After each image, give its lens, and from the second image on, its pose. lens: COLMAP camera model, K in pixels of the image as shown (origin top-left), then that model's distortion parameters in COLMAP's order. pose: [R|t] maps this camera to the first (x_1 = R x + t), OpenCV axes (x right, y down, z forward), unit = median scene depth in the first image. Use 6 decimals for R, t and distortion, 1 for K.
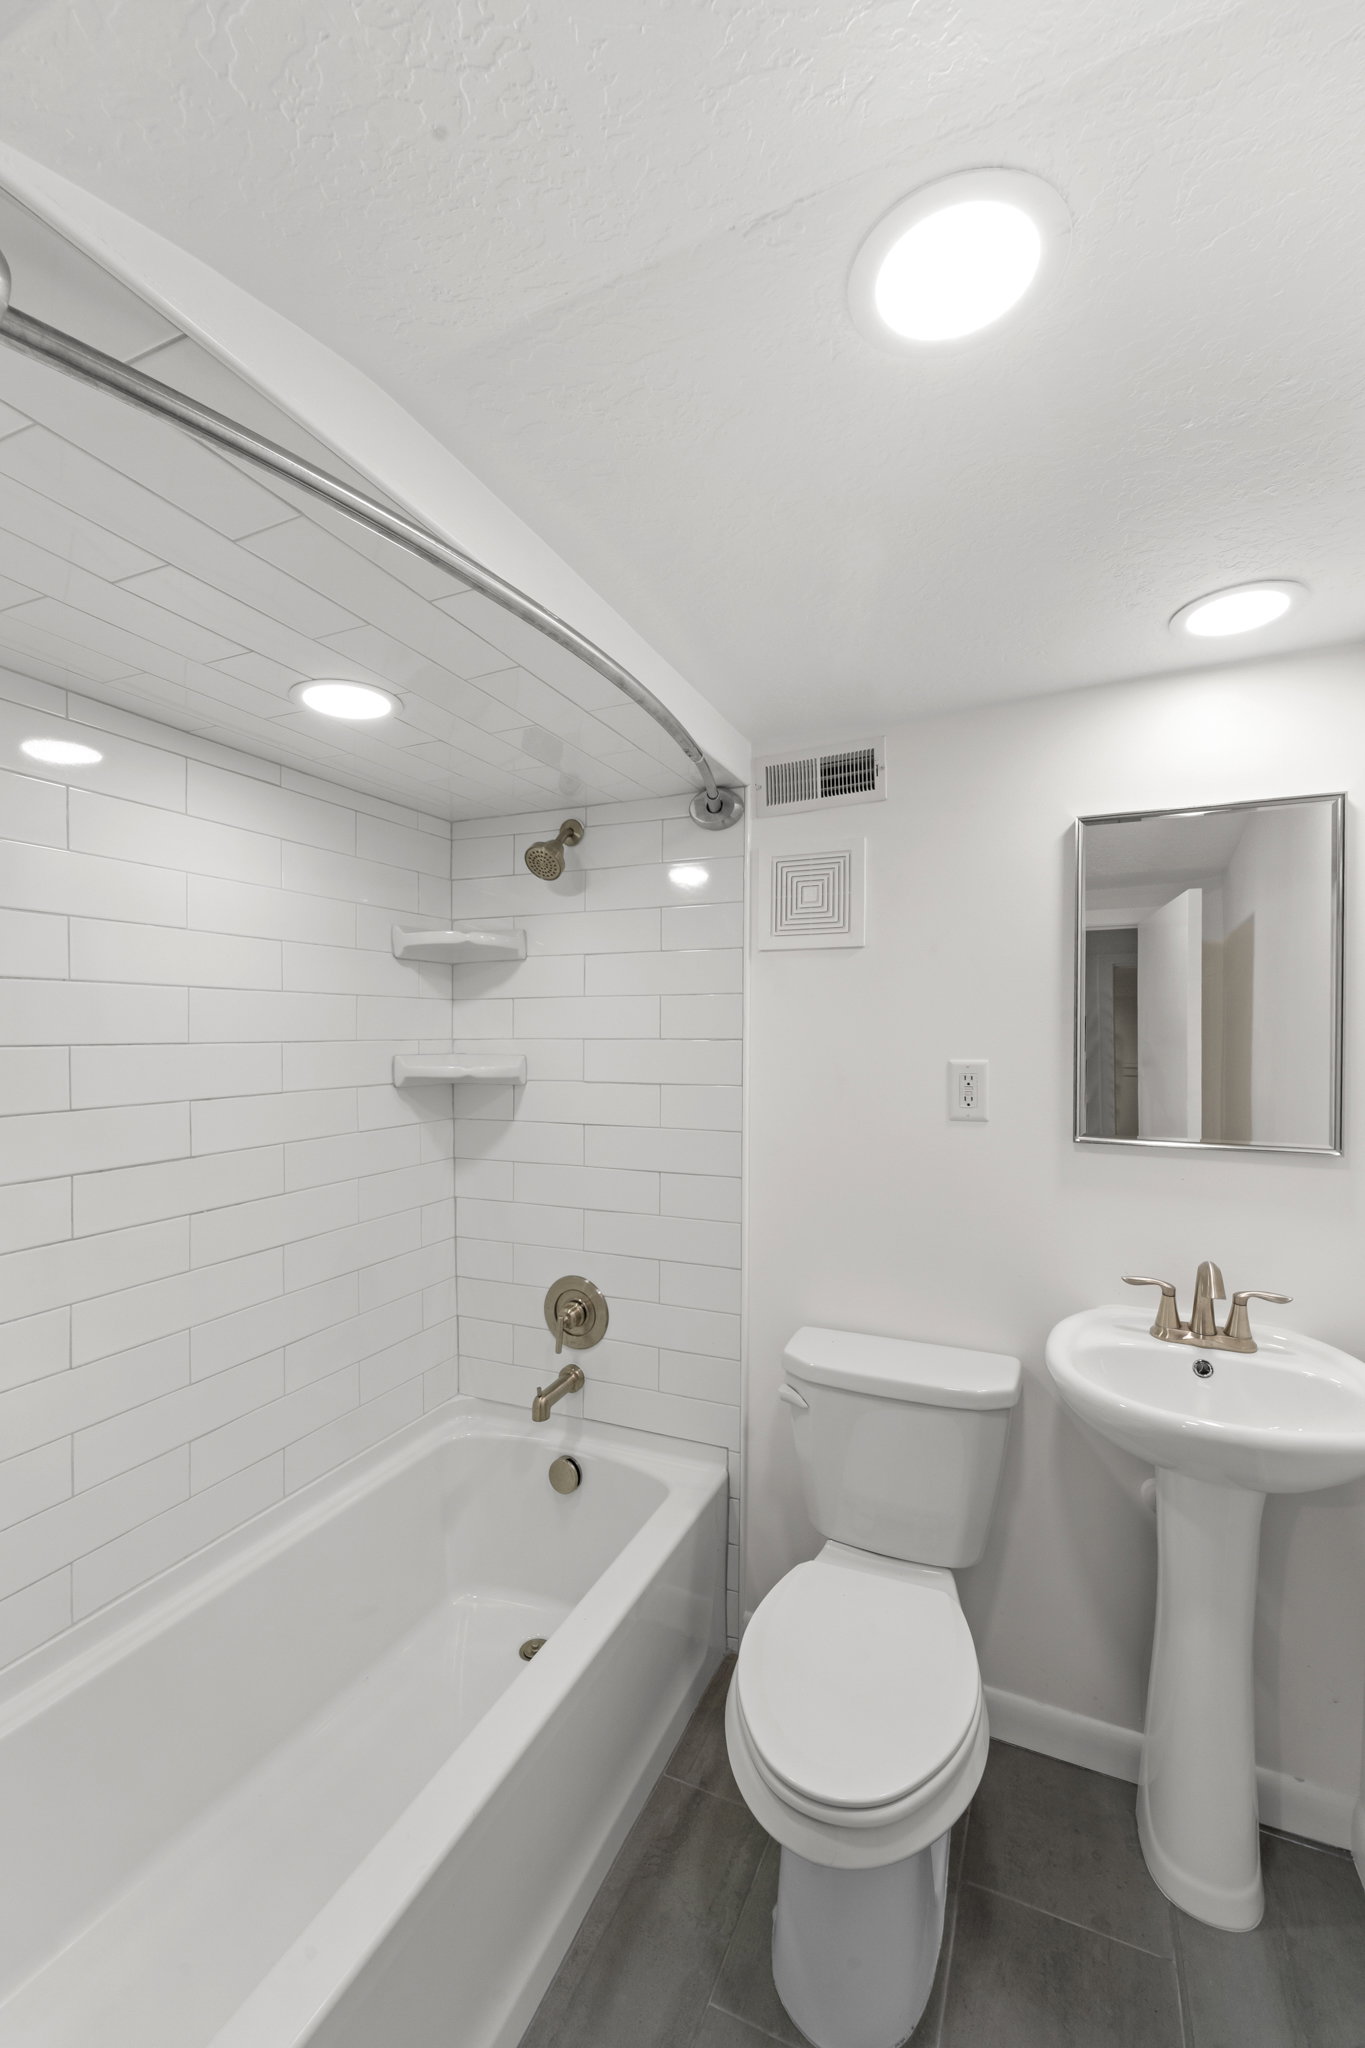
lens RADIAL K [[848.0, 0, 673.7], [0, 848.0, 1032.0], [0, 0, 1]] dist [0.002812, -0.000950]
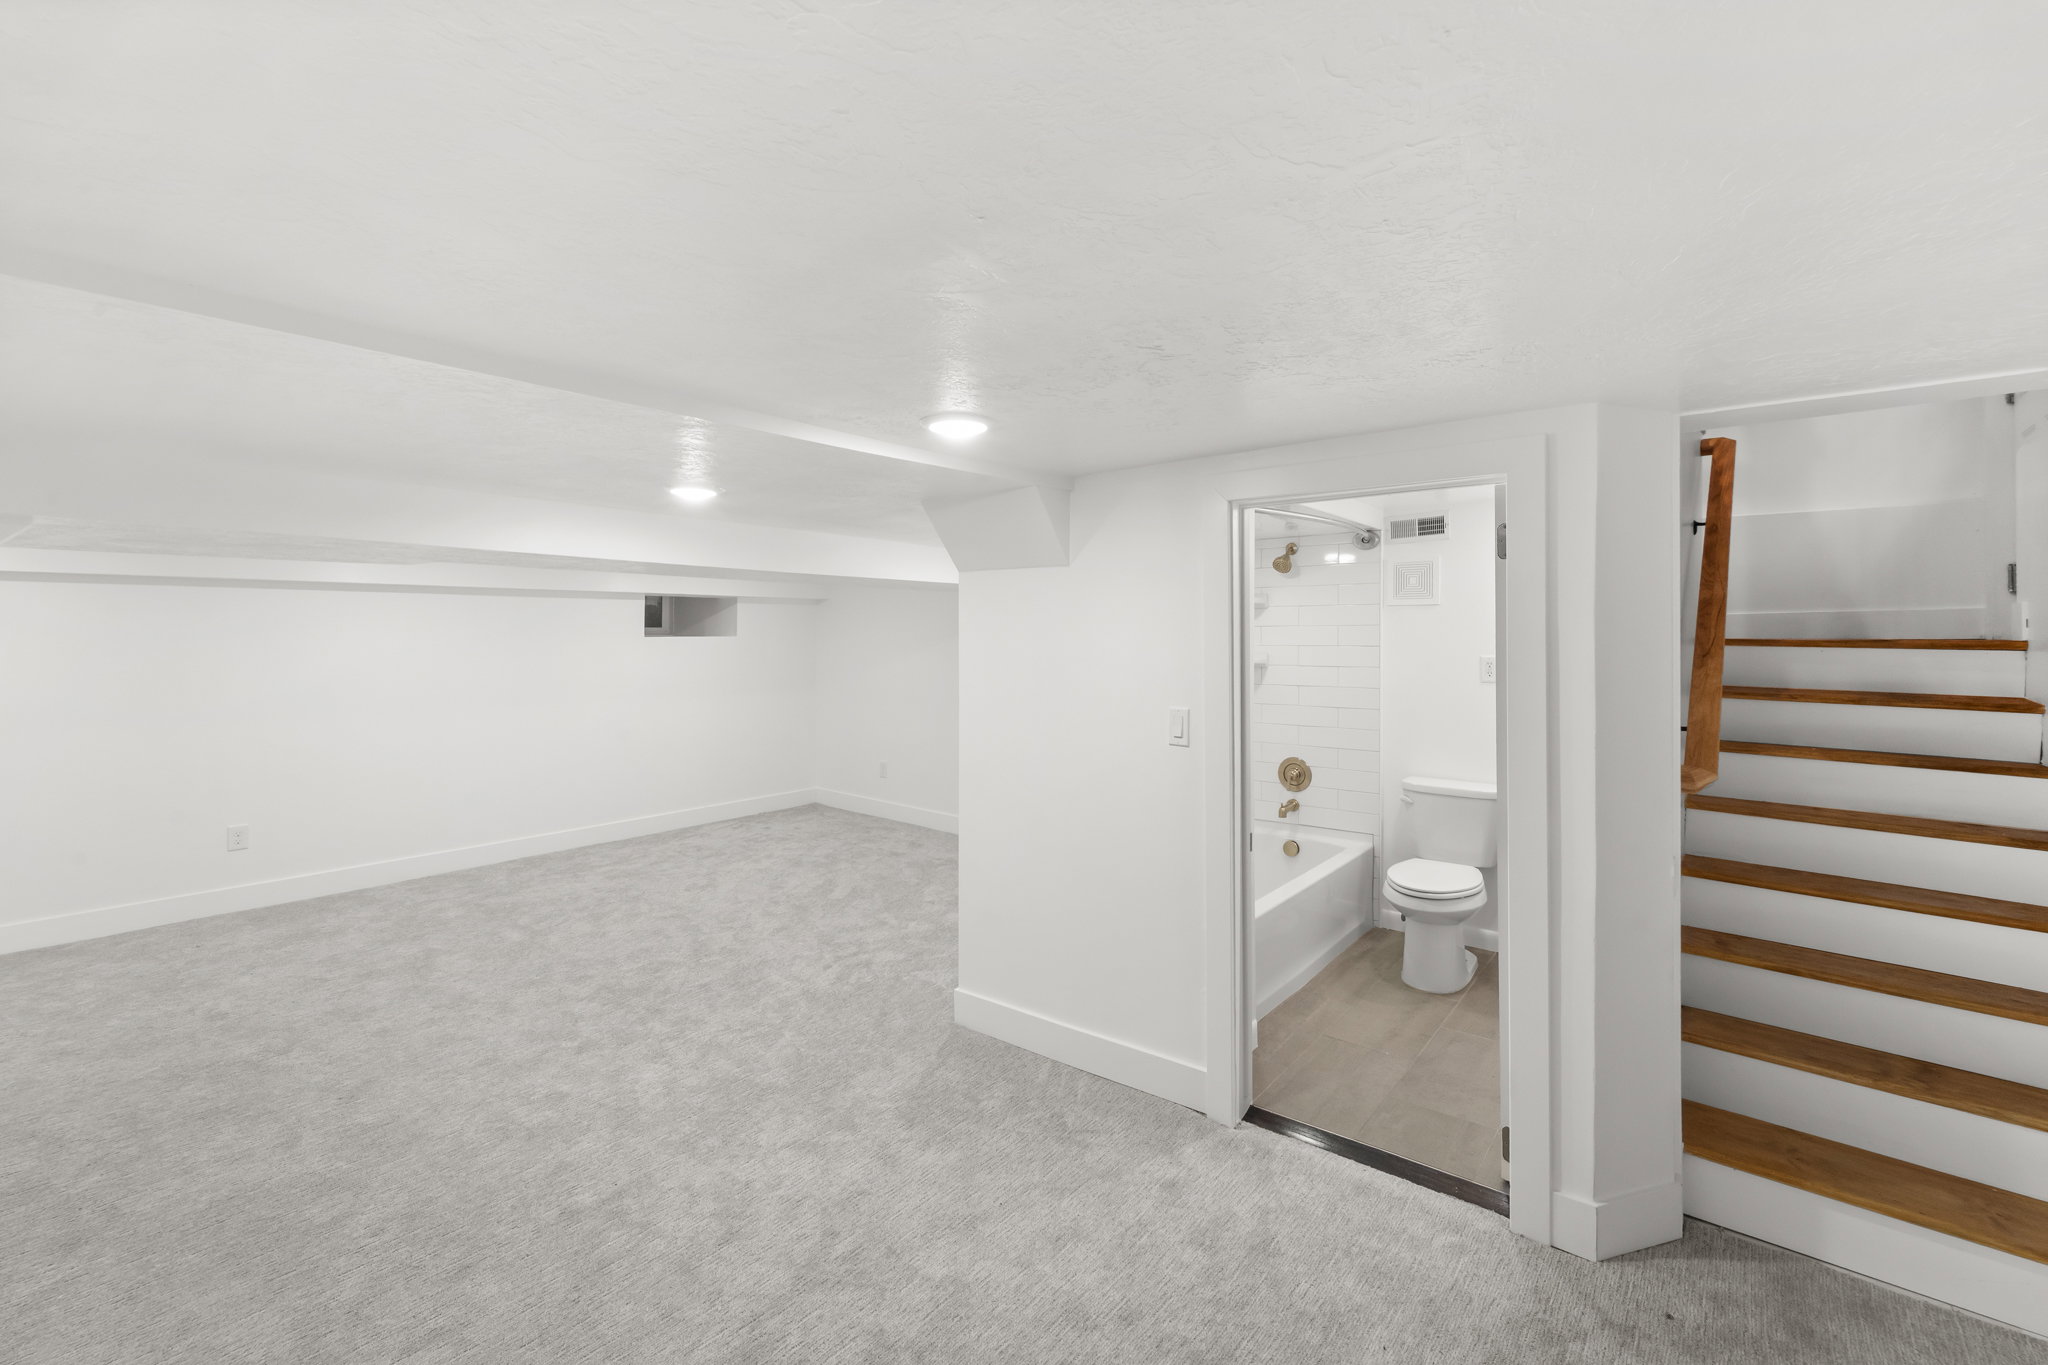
lens RADIAL K [[848.0, 0, 1021.4], [0, 848.0, 630.7], [0, 0, 1]] dist [0.002812, -0.000950]
pose [[0.960726, -0.008541, -0.277366, -0.198608], [0.010123, 0.999940, 0.004271, -0.048153], [0.277313, -0.006911, 0.960755, -1.347261]]
